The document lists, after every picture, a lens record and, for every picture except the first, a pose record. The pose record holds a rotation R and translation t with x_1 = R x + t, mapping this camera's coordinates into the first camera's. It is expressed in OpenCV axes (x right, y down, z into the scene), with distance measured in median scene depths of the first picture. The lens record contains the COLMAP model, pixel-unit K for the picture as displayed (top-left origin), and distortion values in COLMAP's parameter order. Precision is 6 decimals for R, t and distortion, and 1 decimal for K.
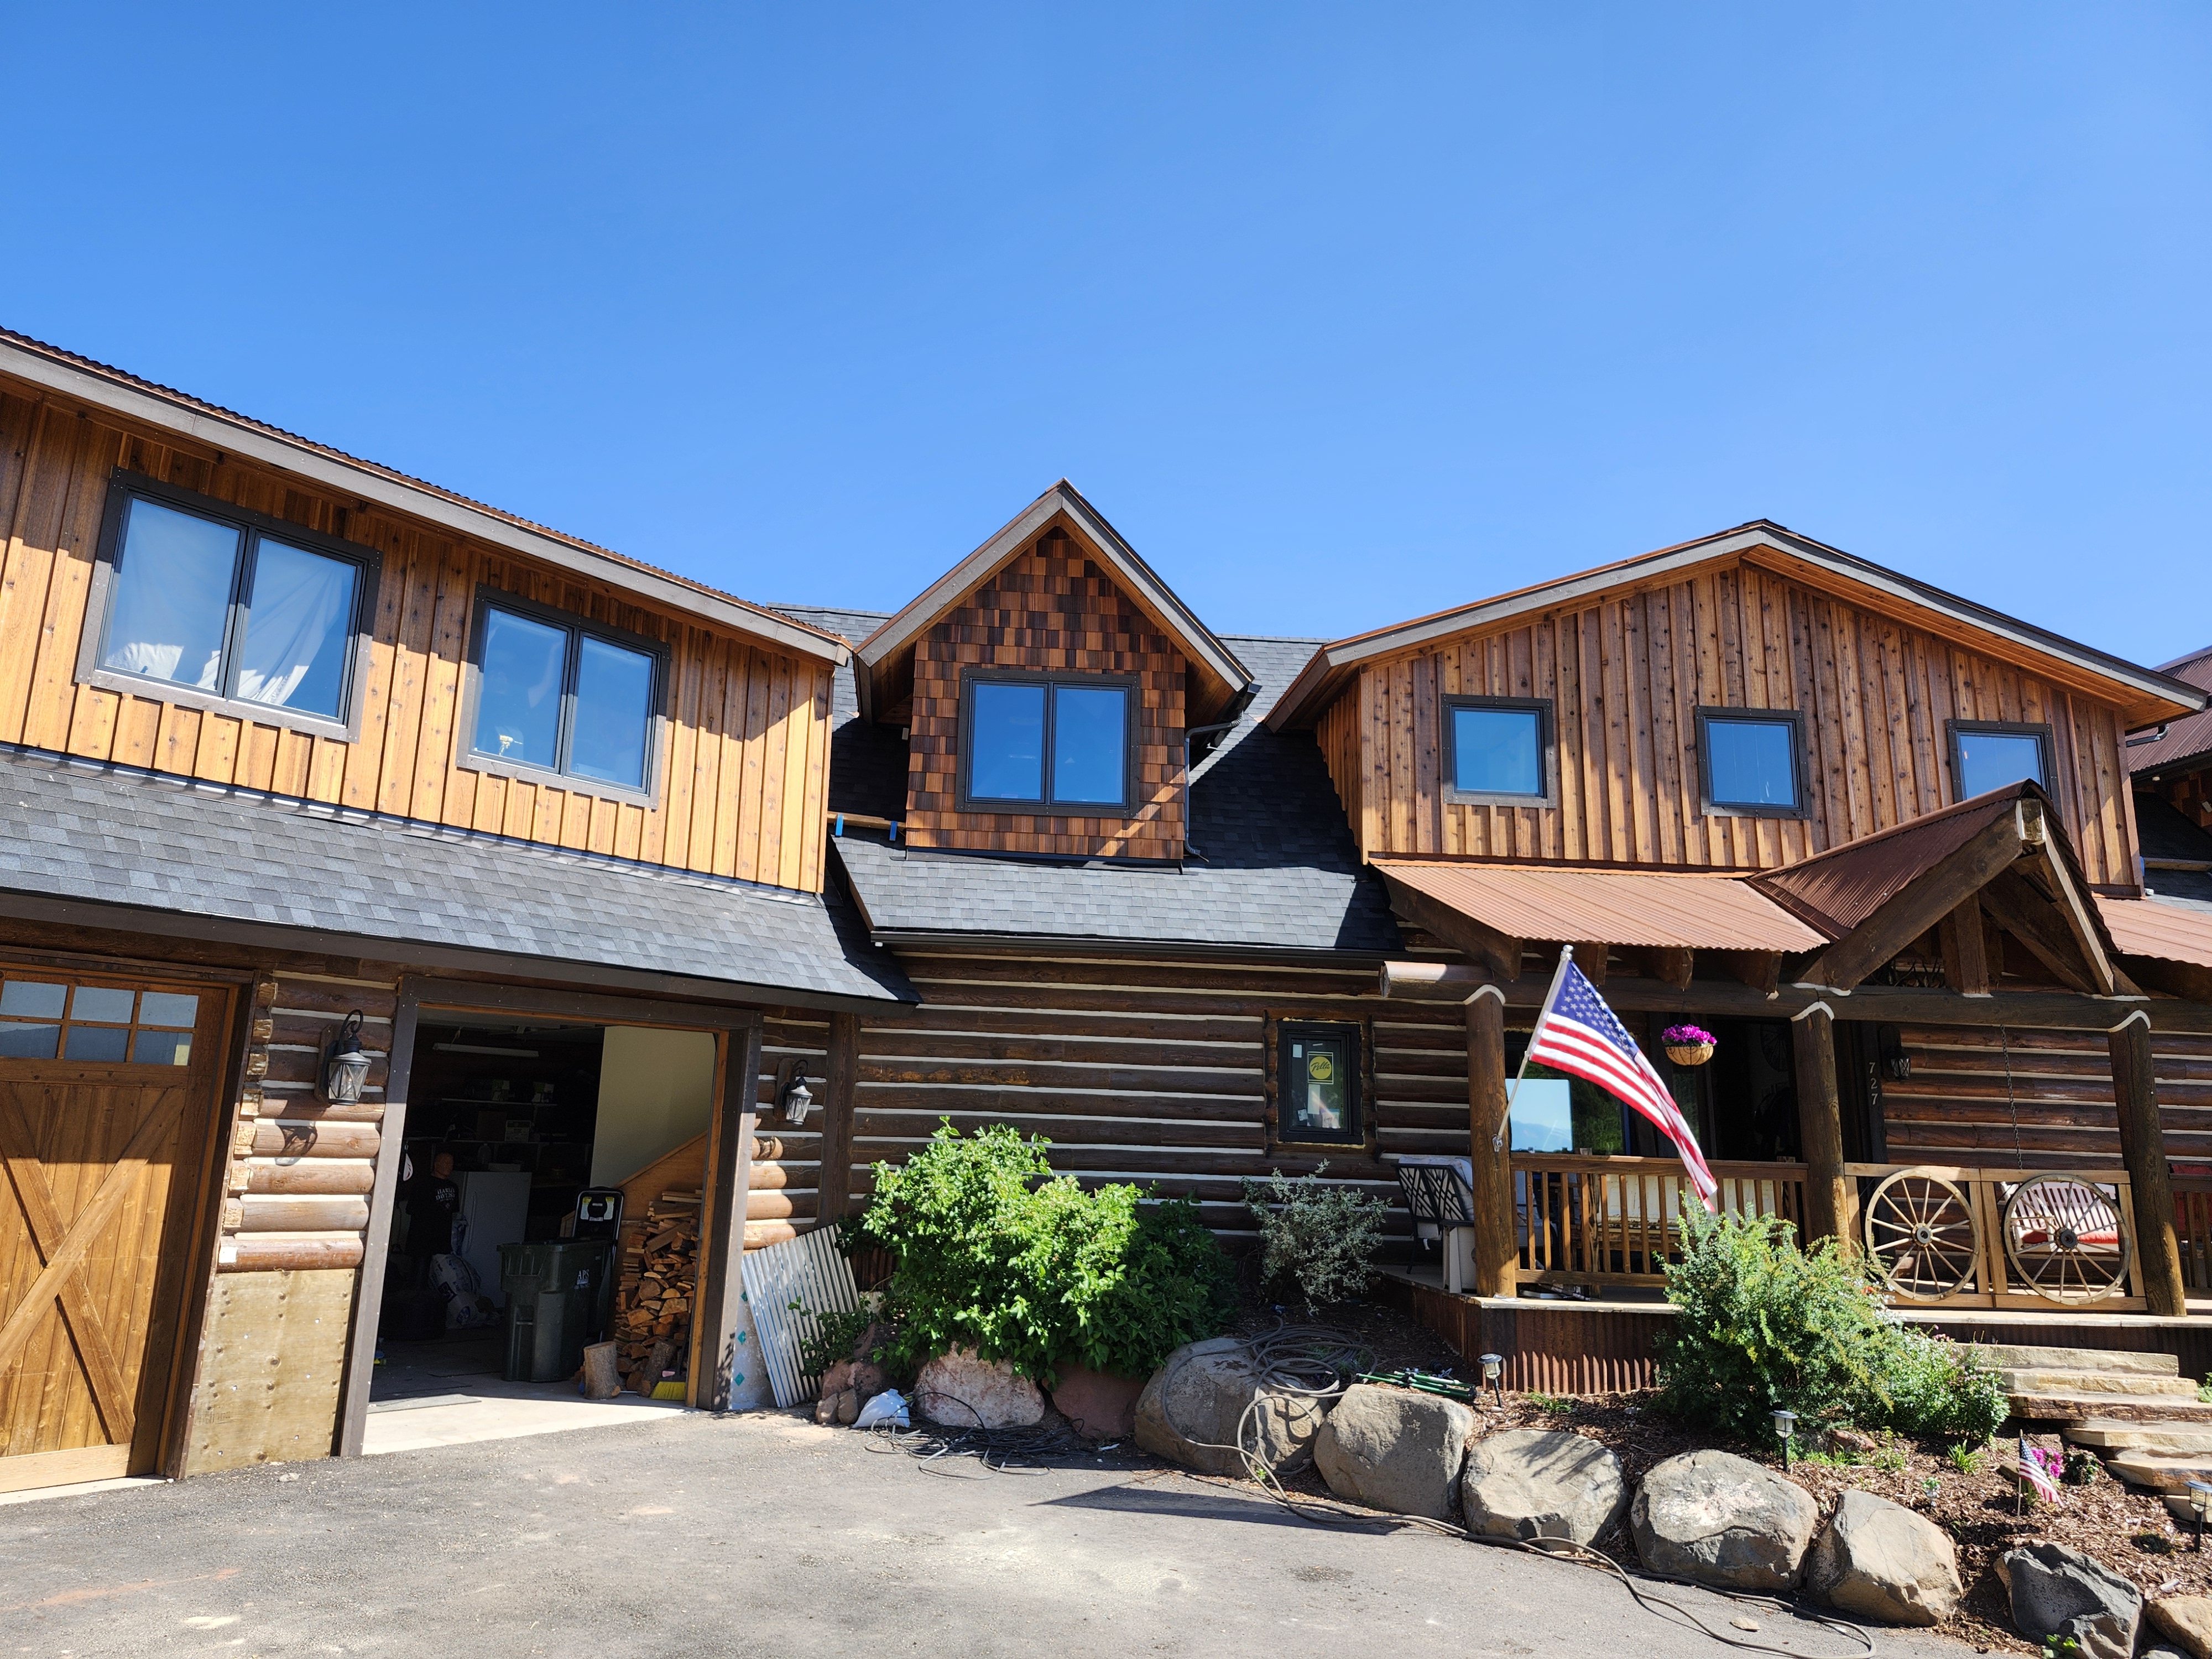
lens RADIAL K [[1474.6, 0, 1094.6], [0, 1474.6, 832.2], [0, 0, 1]] dist [0.055395, -0.049016]
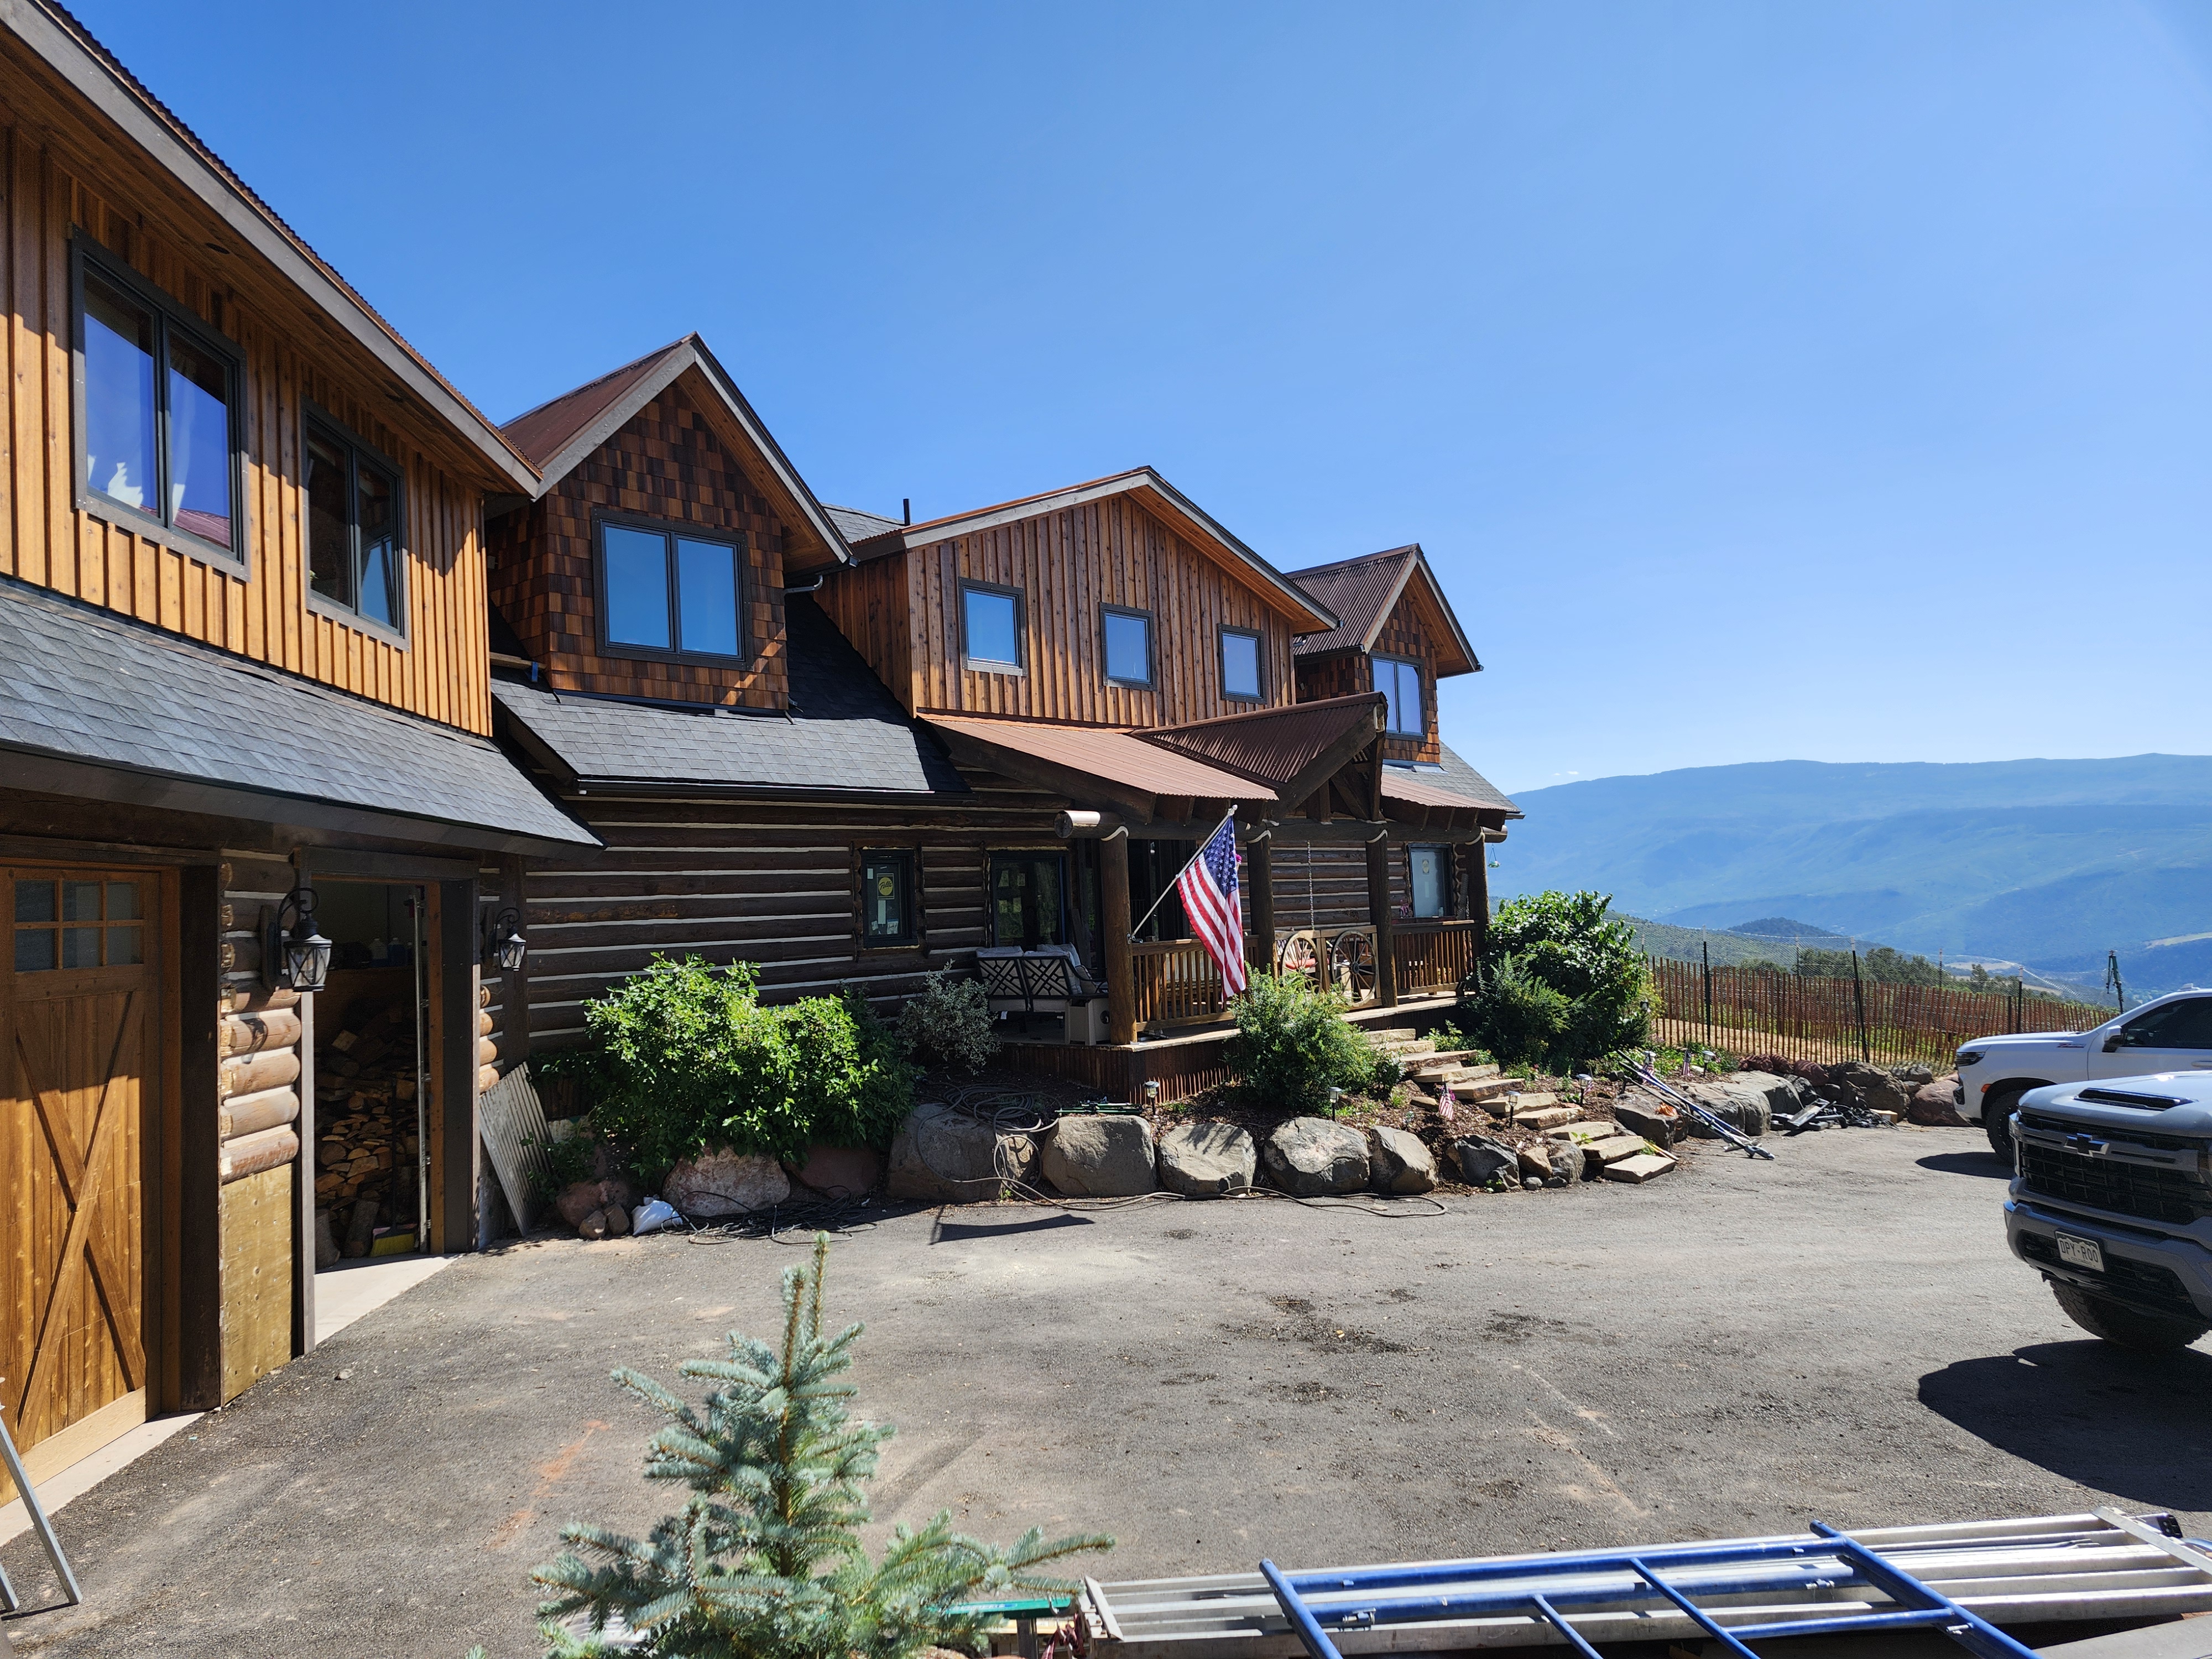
lens RADIAL K [[1474.6, 0, 1060.4], [0, 1474.6, 845.2], [0, 0, 1]] dist [0.055395, -0.049016]
pose [[0.744235, -0.030941, 0.667200, -0.543056], [-0.078232, 0.988012, 0.133083, -0.045764], [-0.663320, -0.151242, 0.732893, 0.024469]]
